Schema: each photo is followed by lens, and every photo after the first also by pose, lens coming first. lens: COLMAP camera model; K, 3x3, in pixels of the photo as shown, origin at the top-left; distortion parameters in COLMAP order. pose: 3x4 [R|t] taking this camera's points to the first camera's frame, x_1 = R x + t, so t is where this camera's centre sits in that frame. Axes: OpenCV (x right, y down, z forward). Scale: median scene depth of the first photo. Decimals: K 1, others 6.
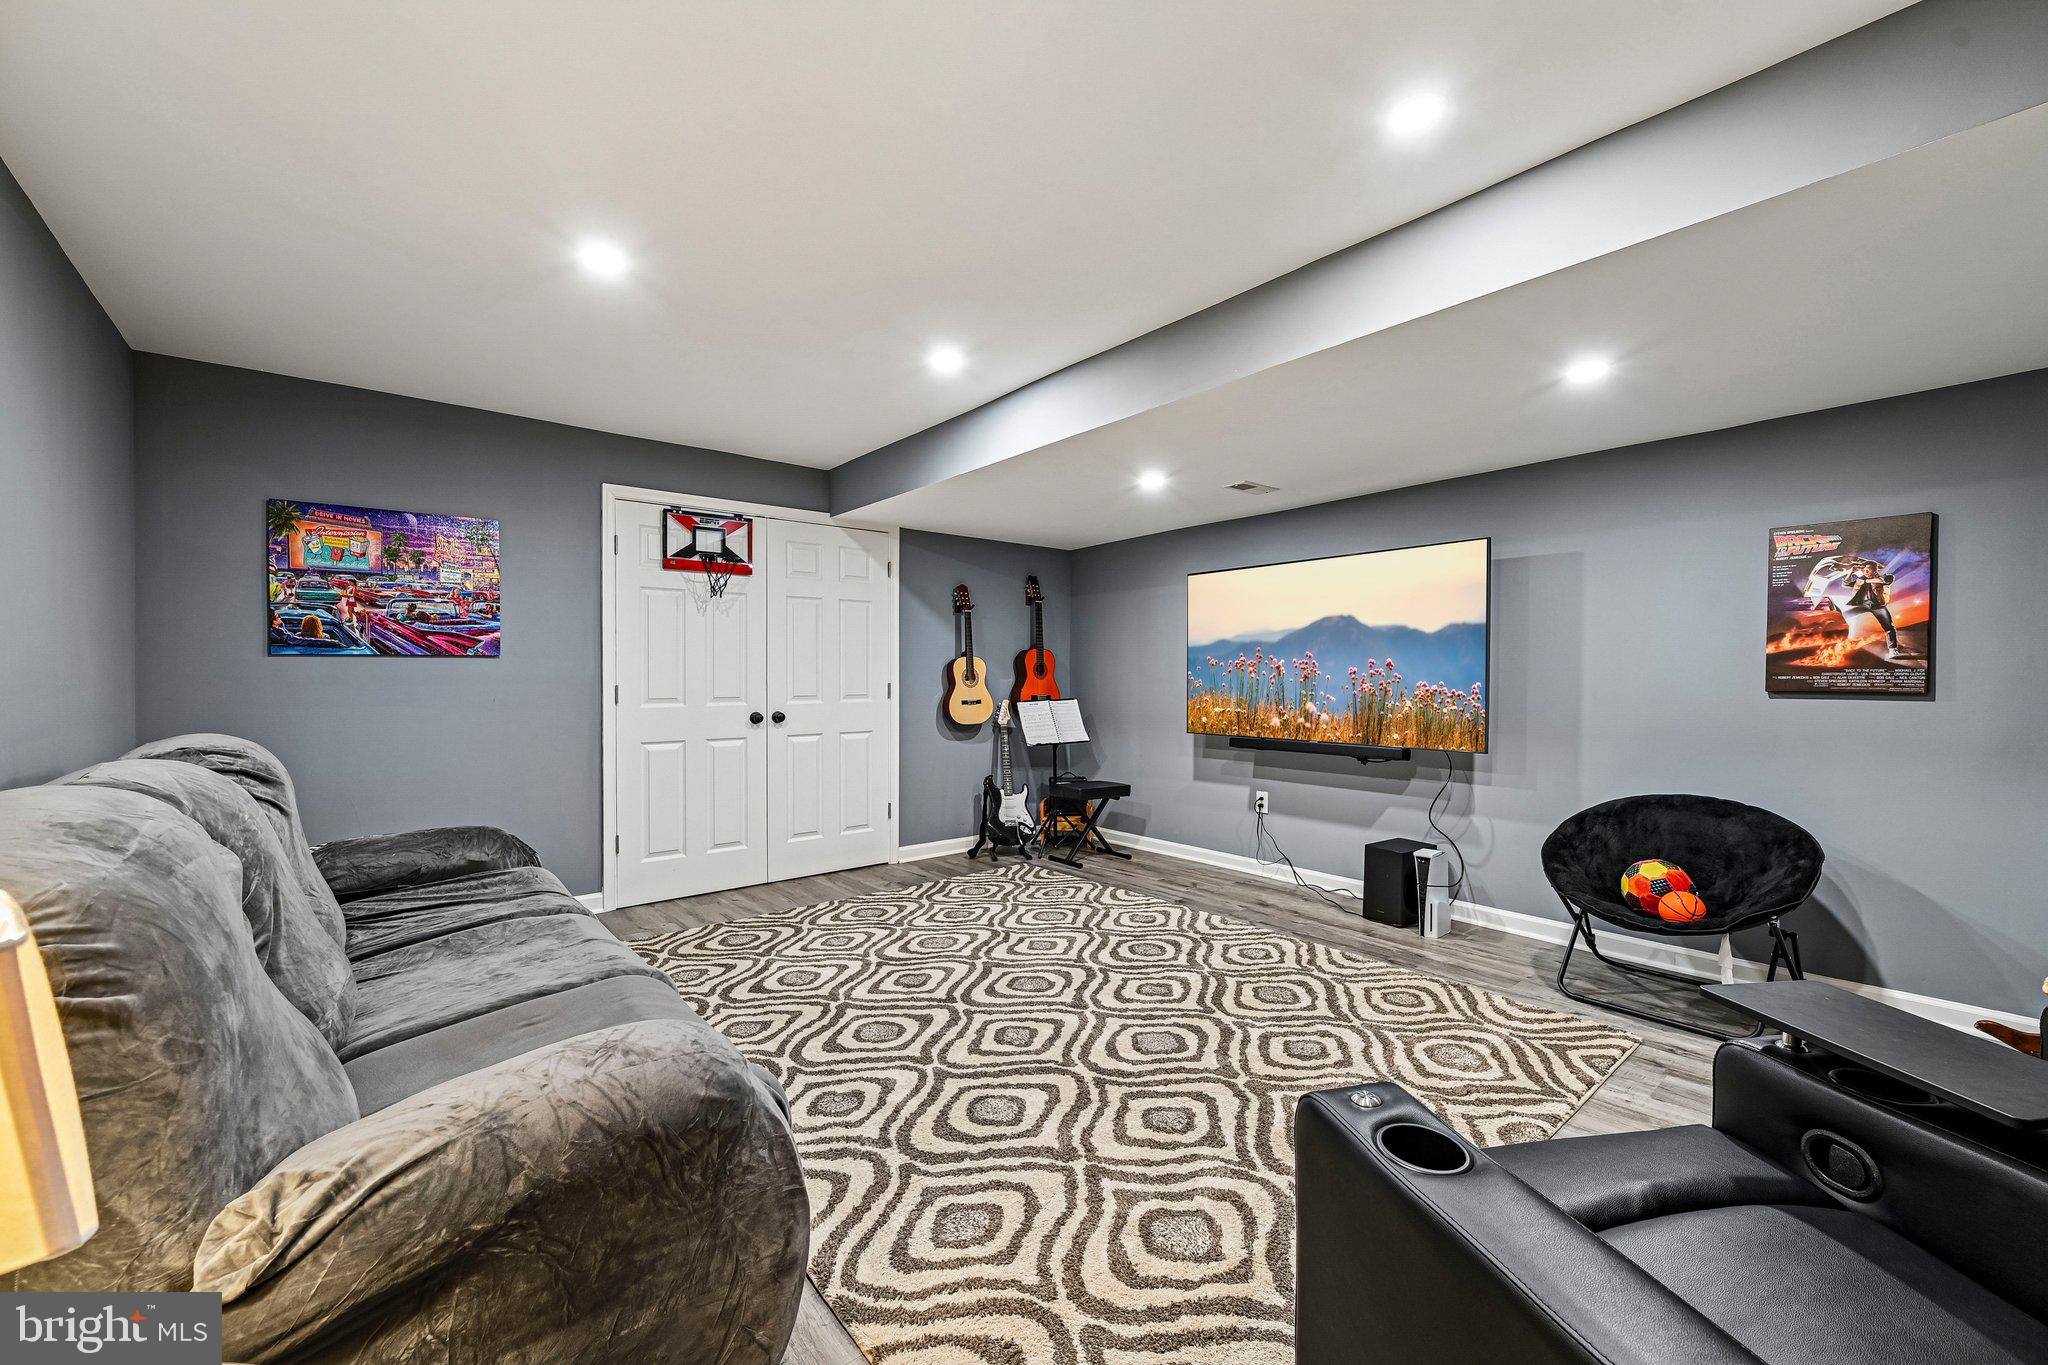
lens RADIAL K [[808.1, 0, 1033.9], [0, 808.1, 686.4], [0, 0, 1]] dist [-0.001680, -0.000326]
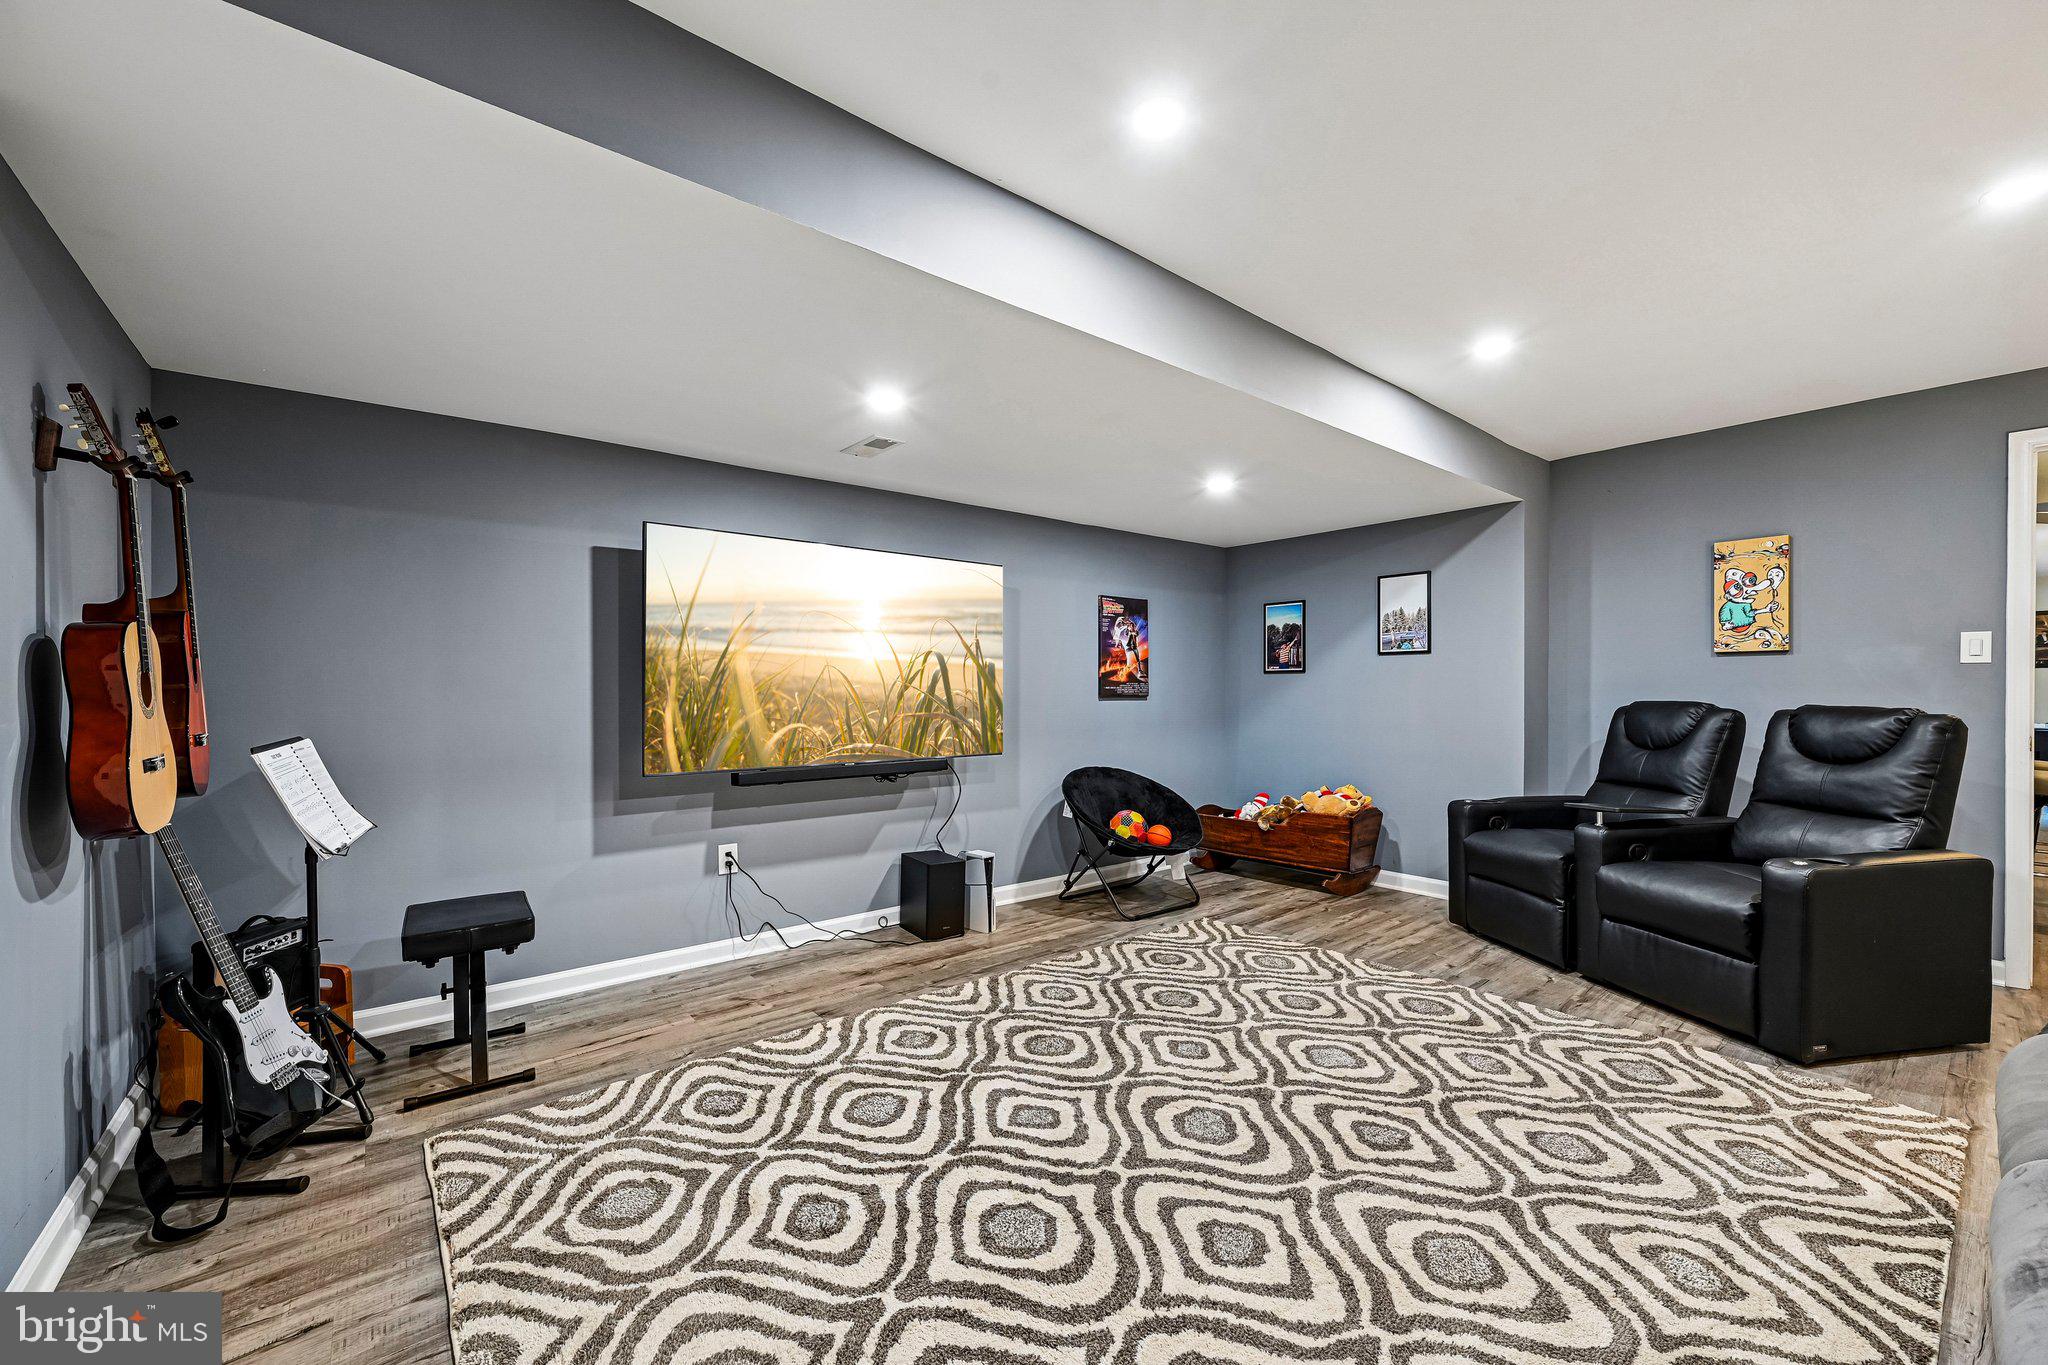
lens RADIAL K [[808.1, 0, 1030.0], [0, 808.1, 686.1], [0, 0, 1]] dist [-0.001680, -0.000326]
pose [[0.010218, 0.001744, 0.999946, -0.527723], [0.011610, 0.999931, -0.001863, -0.009730], [-0.999880, 0.011629, 0.010197, 0.853137]]
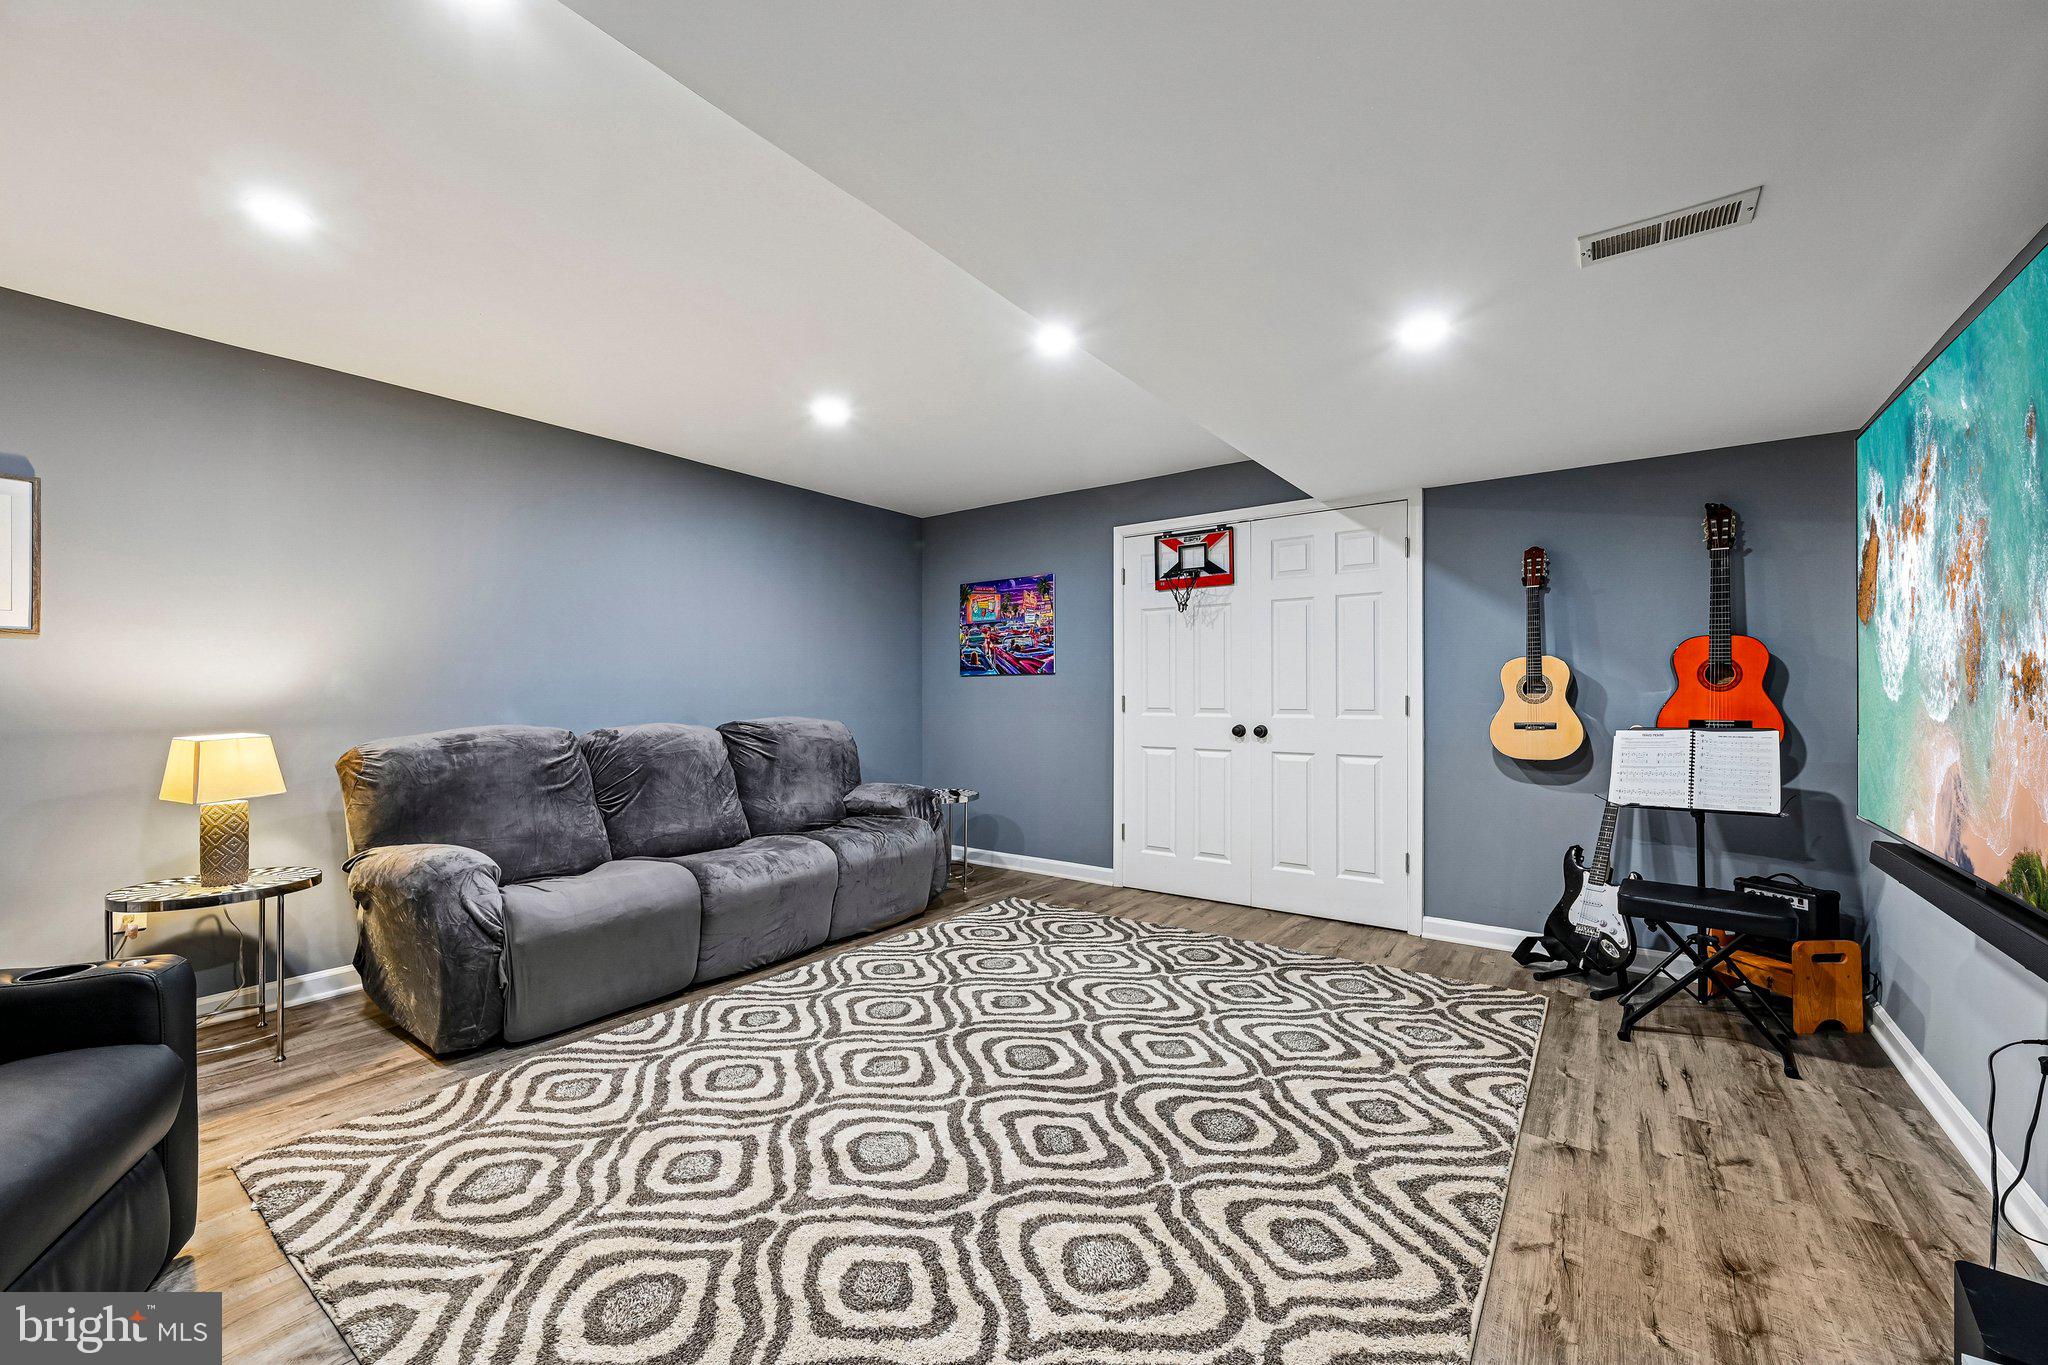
lens RADIAL K [[808.1, 0, 1026.9], [0, 808.1, 680.2], [0, 0, 1]] dist [-0.001680, -0.000326]
pose [[0.241625, -0.012869, -0.970284, 0.602461], [-0.009239, 0.999836, -0.015562, -0.004343], [0.970326, 0.012724, 0.241467, 0.591588]]
